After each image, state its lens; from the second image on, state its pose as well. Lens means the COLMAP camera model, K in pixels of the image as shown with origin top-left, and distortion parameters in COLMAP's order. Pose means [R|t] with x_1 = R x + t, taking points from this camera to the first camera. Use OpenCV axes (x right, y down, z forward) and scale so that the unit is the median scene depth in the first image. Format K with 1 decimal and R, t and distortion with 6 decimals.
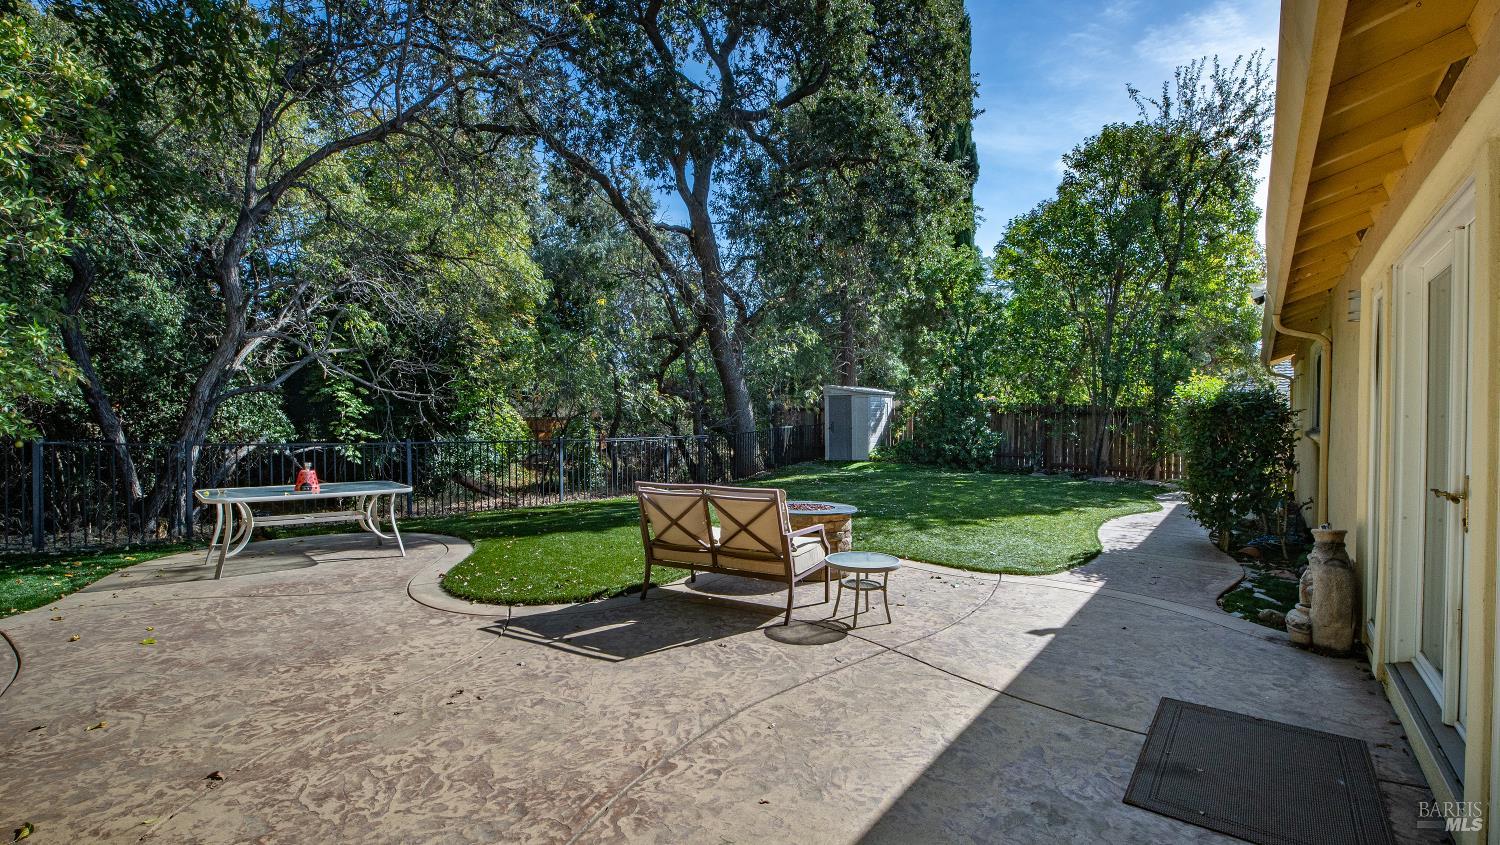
lens RADIAL K [[674.5, 0, 747.2], [0, 674.5, 425.8], [0, 0, 1]] dist [0.008203, -0.001104]
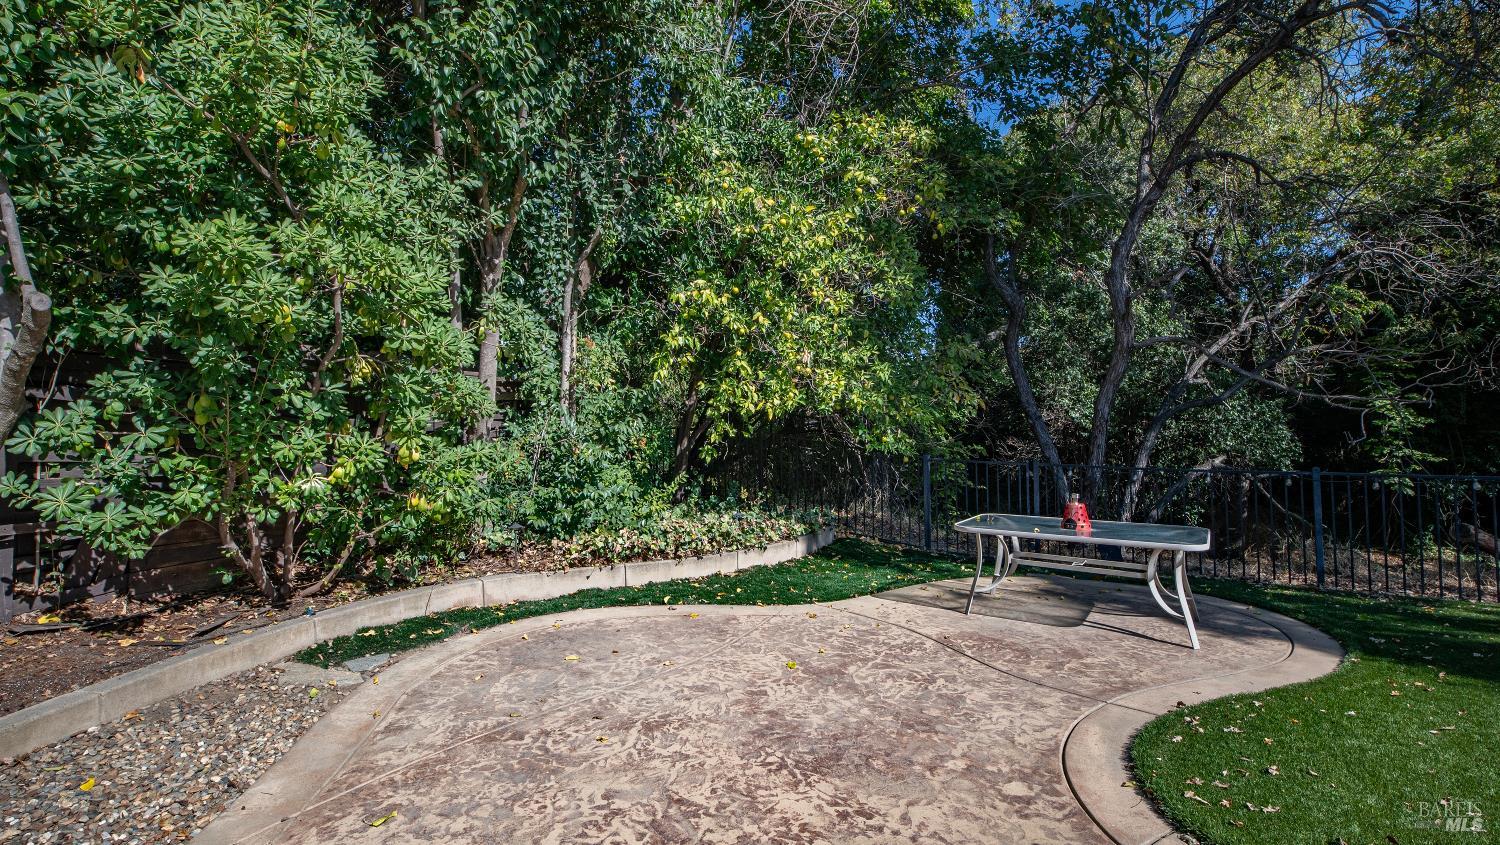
lens RADIAL K [[674.5, 0, 742.4], [0, 674.5, 422.3], [0, 0, 1]] dist [0.008203, -0.001104]
pose [[0.200182, -0.025059, -0.979438, 0.019255], [-0.003662, 0.999647, -0.026324, -0.002565], [0.979752, 0.008857, 0.200019, 0.176748]]
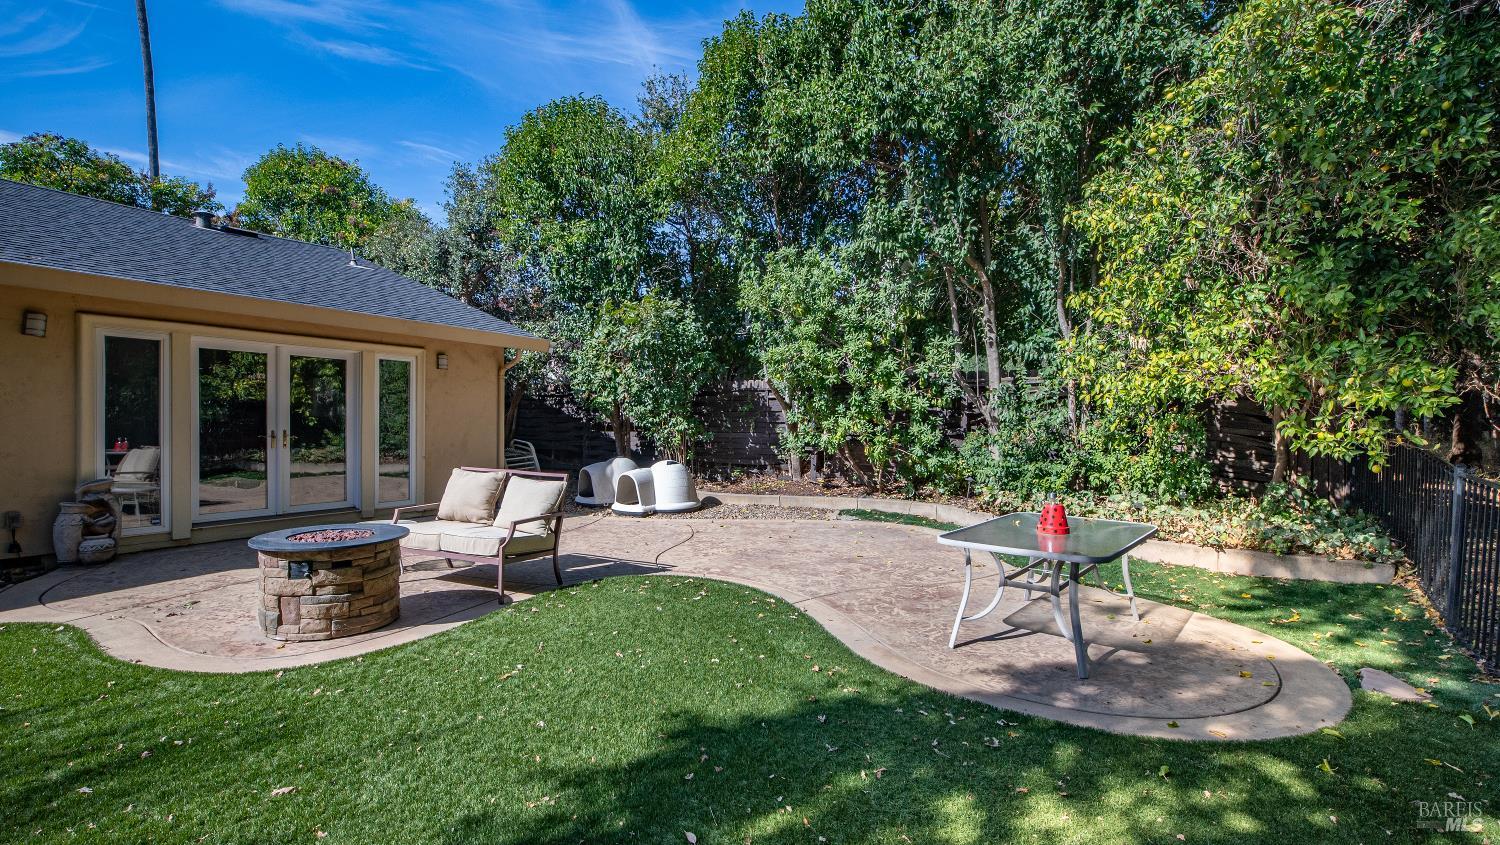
lens RADIAL K [[674.5, 0, 742.8], [0, 674.5, 436.2], [0, 0, 1]] dist [0.008203, -0.001104]
pose [[-0.993193, -0.019881, -0.114774, -0.096137], [-0.024401, 0.998976, 0.038112, -0.009146], [0.113899, 0.040653, -0.992660, 0.638294]]
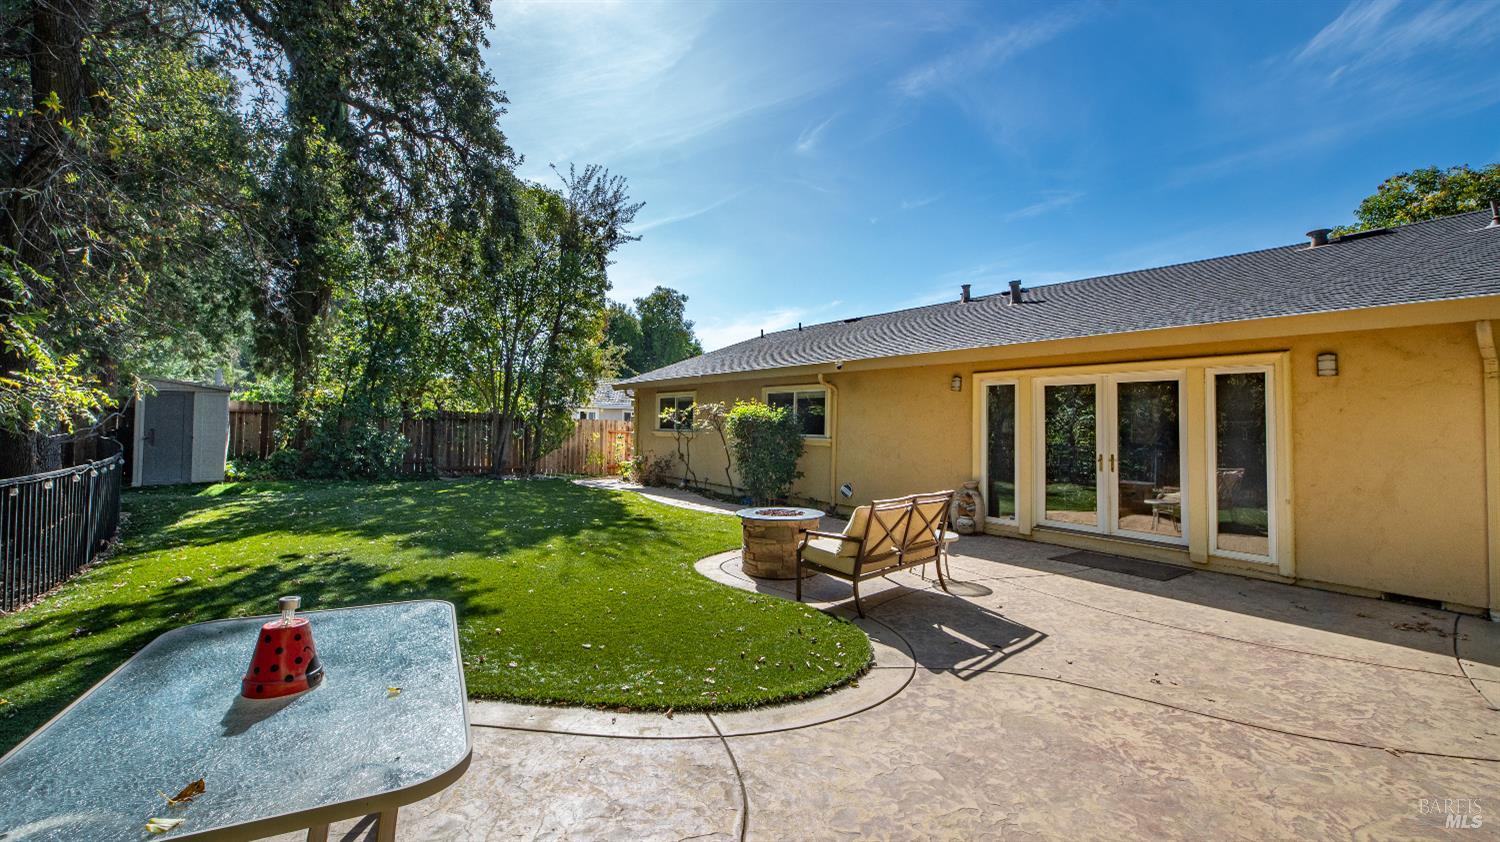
lens RADIAL K [[621.3, 0, 744.8], [0, 621.3, 415.2], [0, 0, 1]] dist [-0.002464, -0.000760]
pose [[0.288914, 0.012270, 0.957276, -0.333282], [-0.001891, 0.999923, -0.012246, -0.010363], [-0.957353, 0.001728, 0.288915, 0.272997]]
